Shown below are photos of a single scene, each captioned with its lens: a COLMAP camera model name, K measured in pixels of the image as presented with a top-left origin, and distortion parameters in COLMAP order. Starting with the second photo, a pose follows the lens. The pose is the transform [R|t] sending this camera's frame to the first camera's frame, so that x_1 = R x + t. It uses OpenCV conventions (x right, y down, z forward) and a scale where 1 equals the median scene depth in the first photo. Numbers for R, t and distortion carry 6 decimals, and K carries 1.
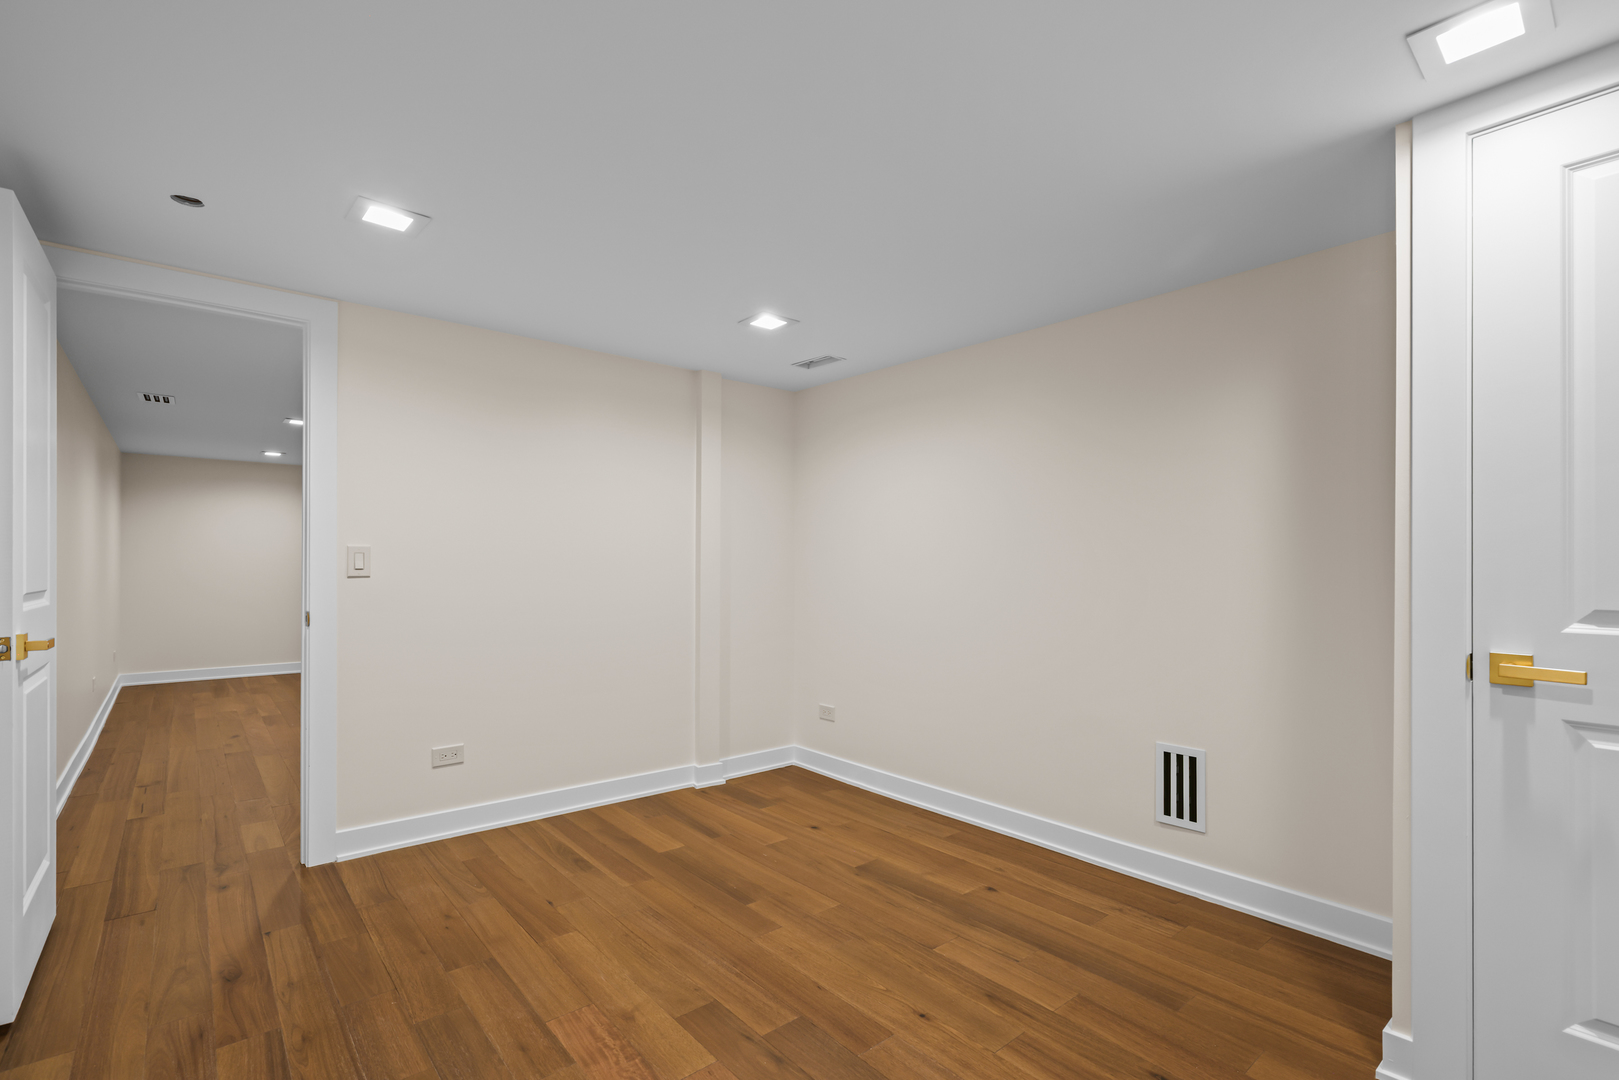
lens RADIAL K [[743.9, 0, 803.8], [0, 743.9, 556.6], [0, 0, 1]] dist [0.000498, 0.000178]
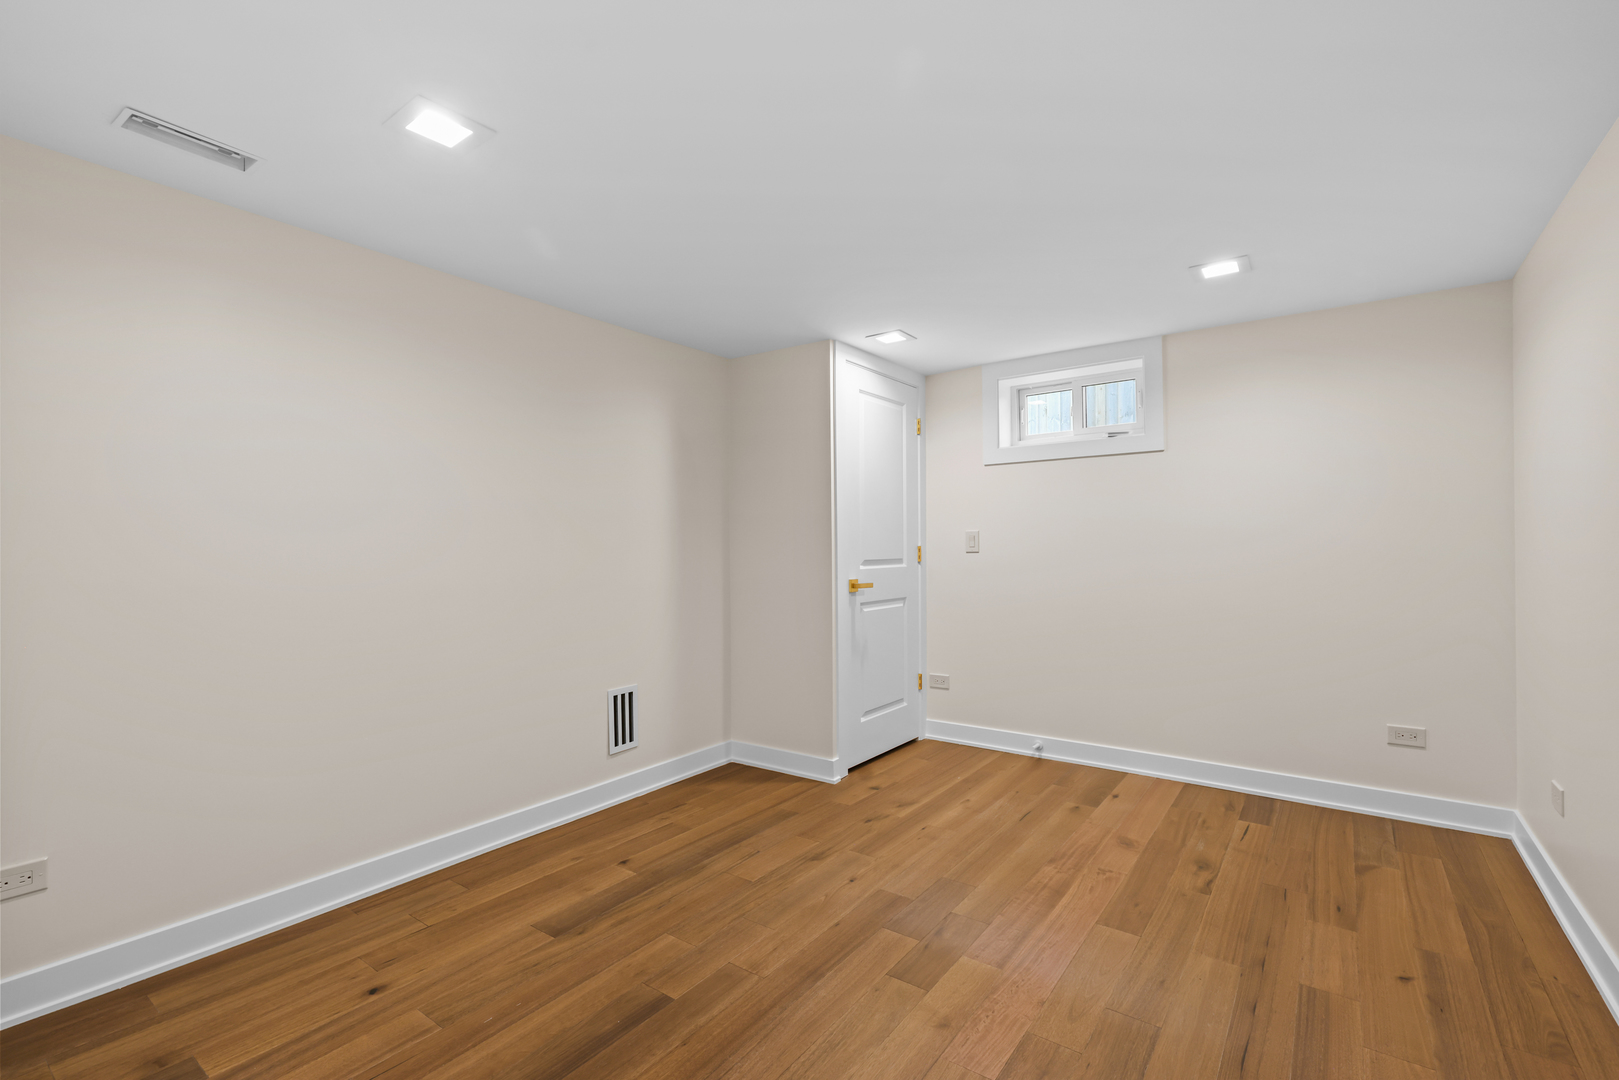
lens RADIAL K [[743.9, 0, 806.0], [0, 743.9, 535.1], [0, 0, 1]] dist [0.000498, 0.000178]
pose [[-0.253203, 0.016042, 0.967280, -0.810683], [-0.004212, 0.999835, -0.017684, 0.017936], [-0.967404, -0.008552, -0.253093, 1.033613]]
